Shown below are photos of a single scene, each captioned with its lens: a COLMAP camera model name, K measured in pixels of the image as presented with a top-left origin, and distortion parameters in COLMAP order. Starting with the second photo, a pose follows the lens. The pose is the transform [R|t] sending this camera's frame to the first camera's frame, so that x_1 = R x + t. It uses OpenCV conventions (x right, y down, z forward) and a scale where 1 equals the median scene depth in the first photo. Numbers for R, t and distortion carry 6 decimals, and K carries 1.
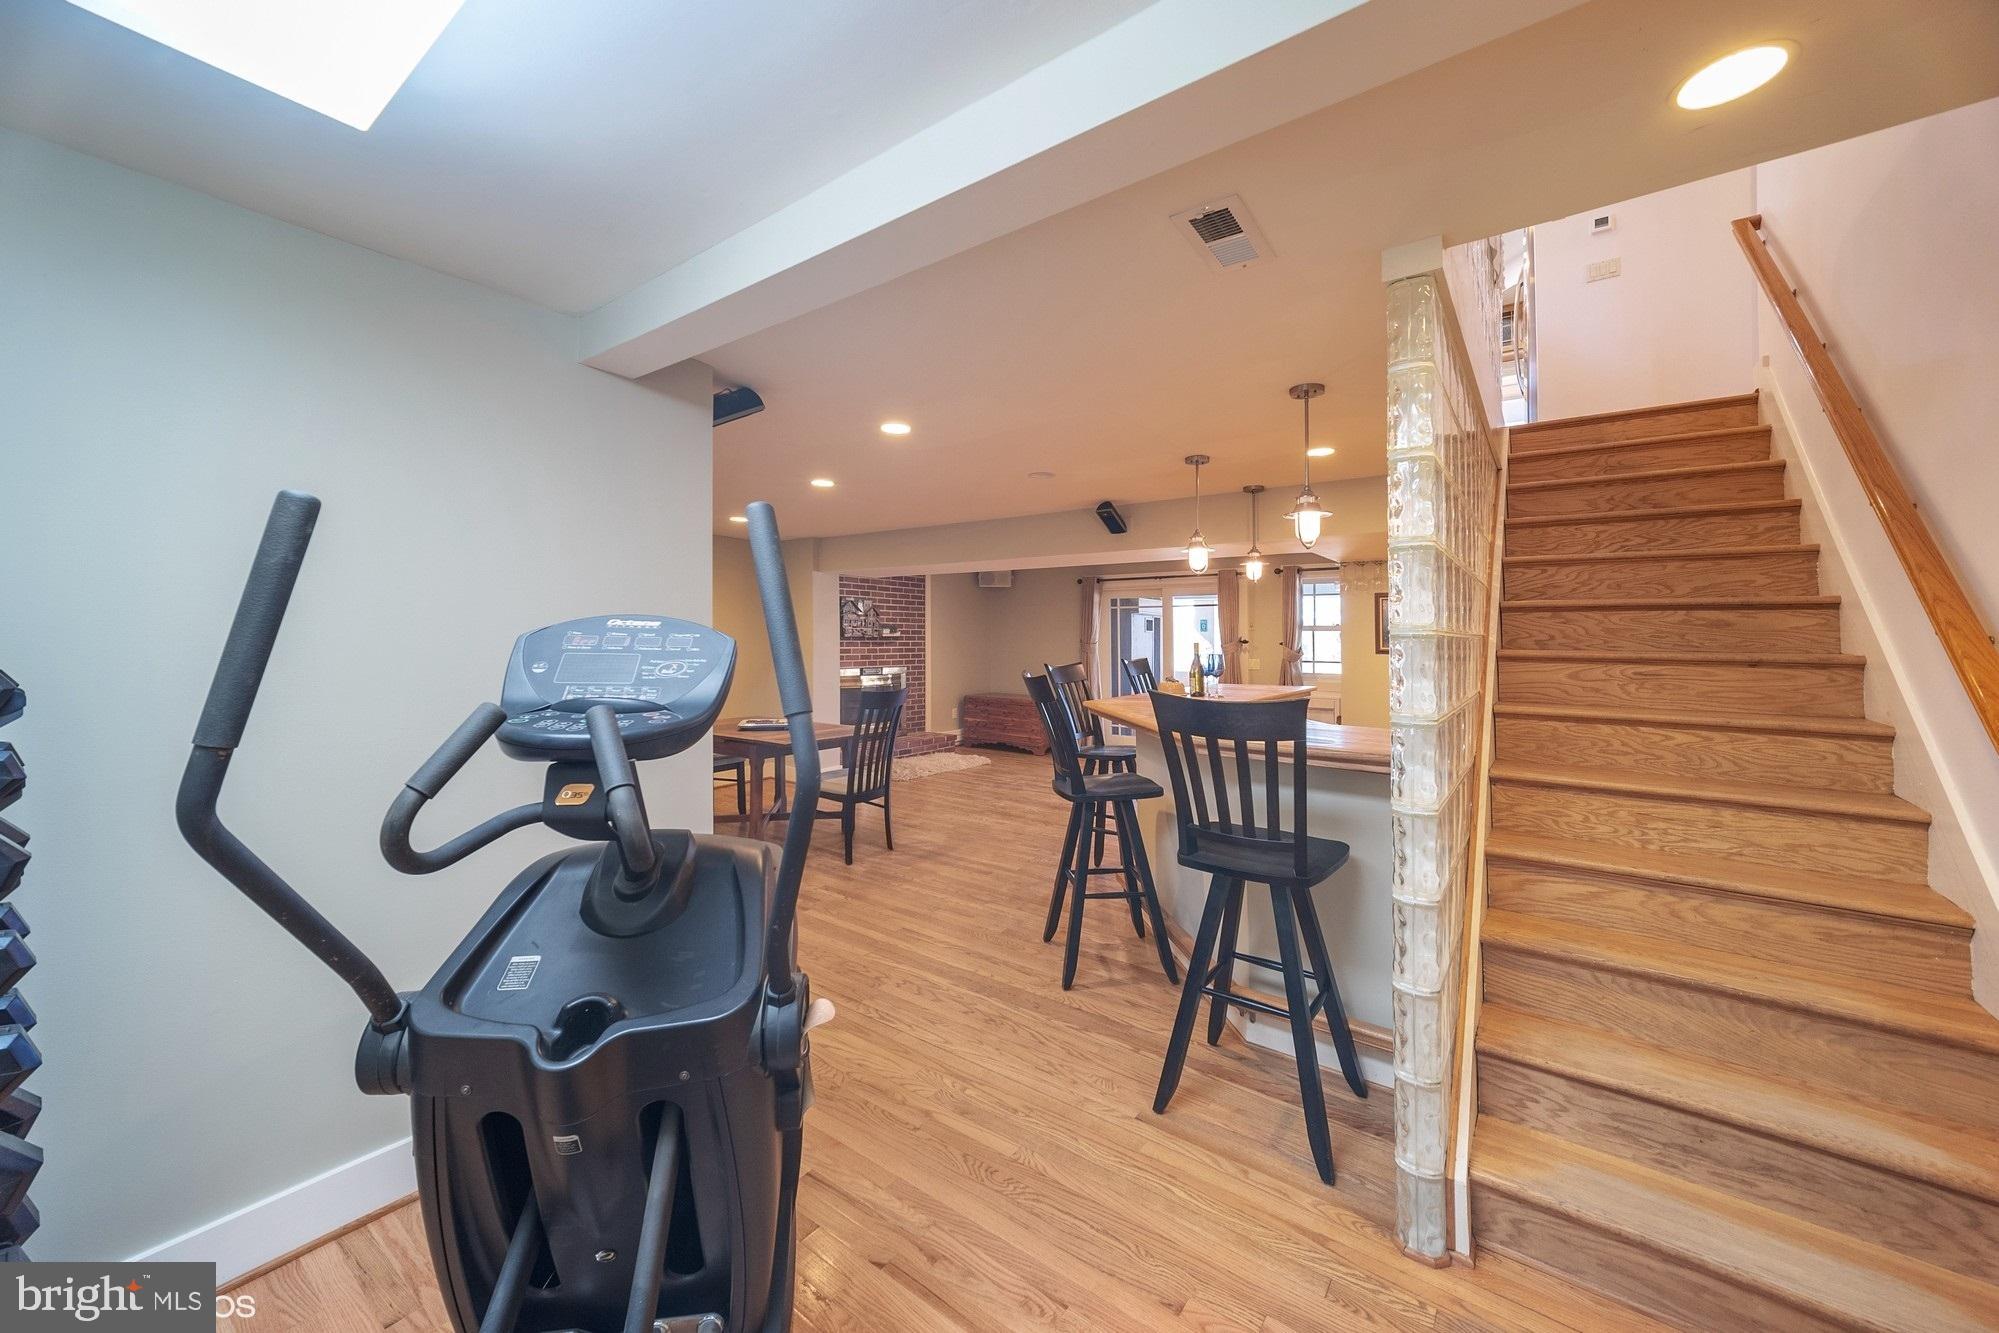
lens RADIAL K [[728.3, 0, 999.7], [0, 728.3, 647.4], [0, 0, 1]] dist [0.001532, 0.000057]
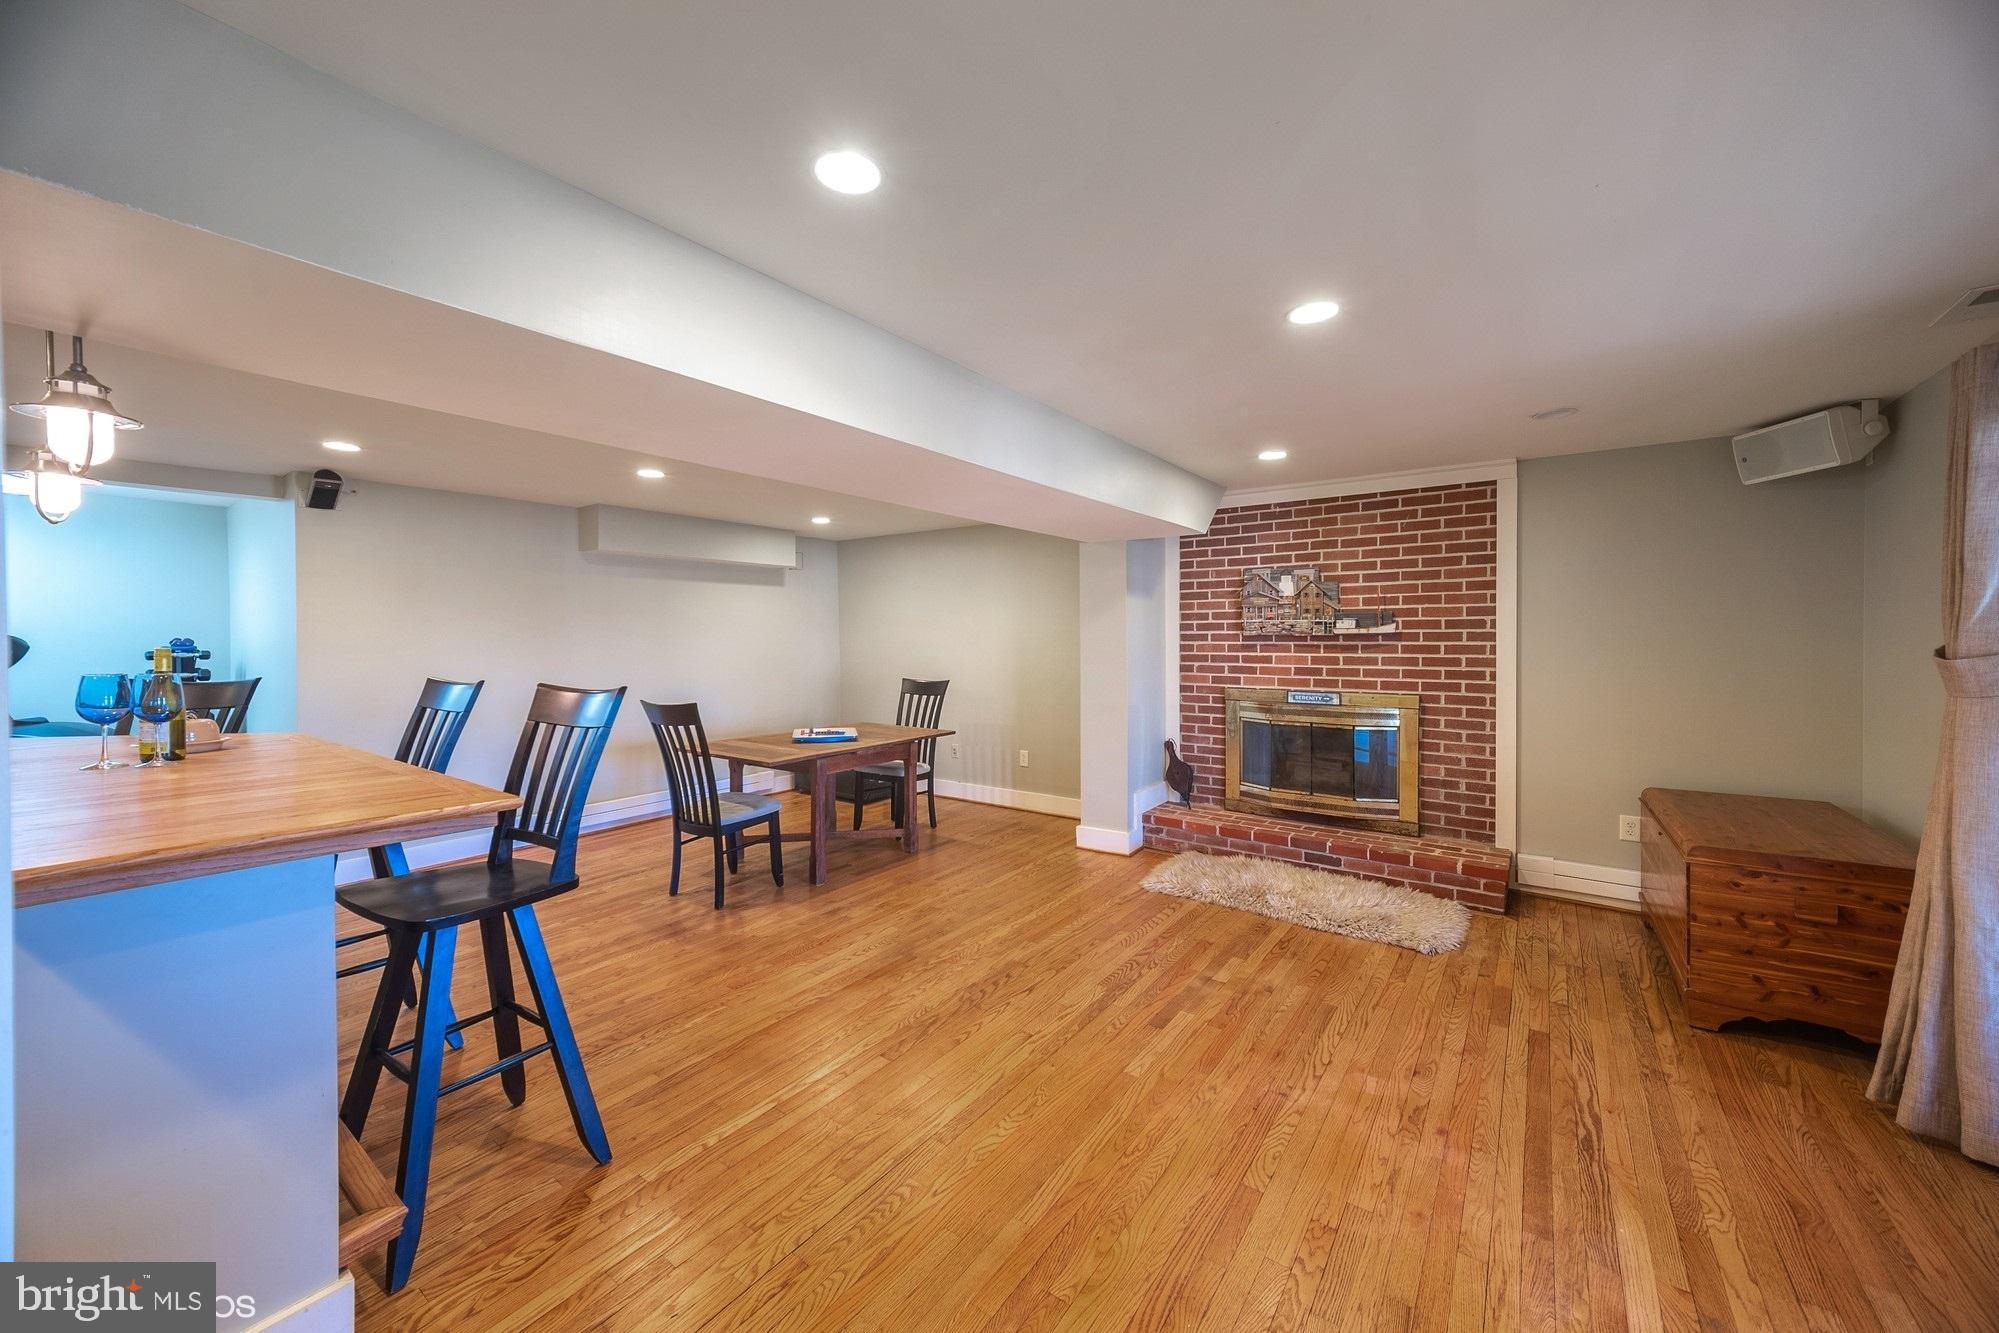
lens RADIAL K [[728.3, 0, 999.7], [0, 728.3, 647.4], [0, 0, 1]] dist [0.001532, 0.000057]
pose [[-0.000963, 0.010549, -0.999944, 0.376404], [-0.003837, 0.999937, 0.010552, -0.009944], [0.999992, 0.003847, -0.000923, 0.766939]]
